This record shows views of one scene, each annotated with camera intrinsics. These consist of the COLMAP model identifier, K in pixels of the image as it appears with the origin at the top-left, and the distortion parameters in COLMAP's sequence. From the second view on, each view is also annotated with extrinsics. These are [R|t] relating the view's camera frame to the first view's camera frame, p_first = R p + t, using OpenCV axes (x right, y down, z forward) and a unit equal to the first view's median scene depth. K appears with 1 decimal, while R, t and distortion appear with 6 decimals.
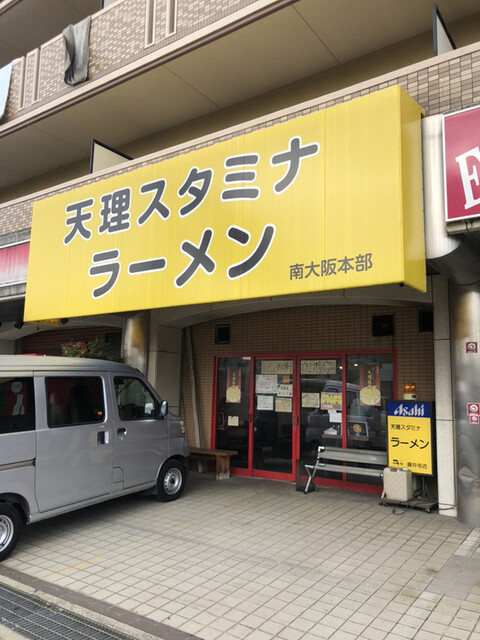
lens RADIAL K [[502.2, 0, 240.0], [0, 502.2, 320.0], [0, 0, 1]] dist [0.038467, 0.002662]
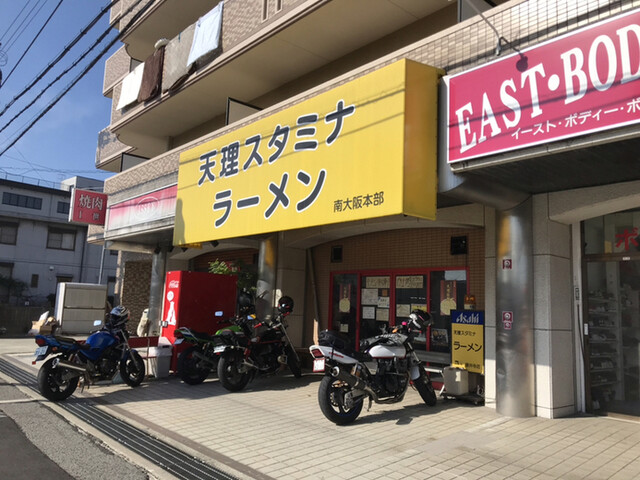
lens RADIAL K [[499.6, 0, 320.0], [0, 499.6, 240.0], [0, 0, 1]] dist [0.046840, -0.002619]
pose [[0.974090, -0.015824, -0.225604, 0.267236], [0.016242, 0.999868, -0.000006, -0.006872], [0.225575, -0.003659, 0.974219, -0.199143]]
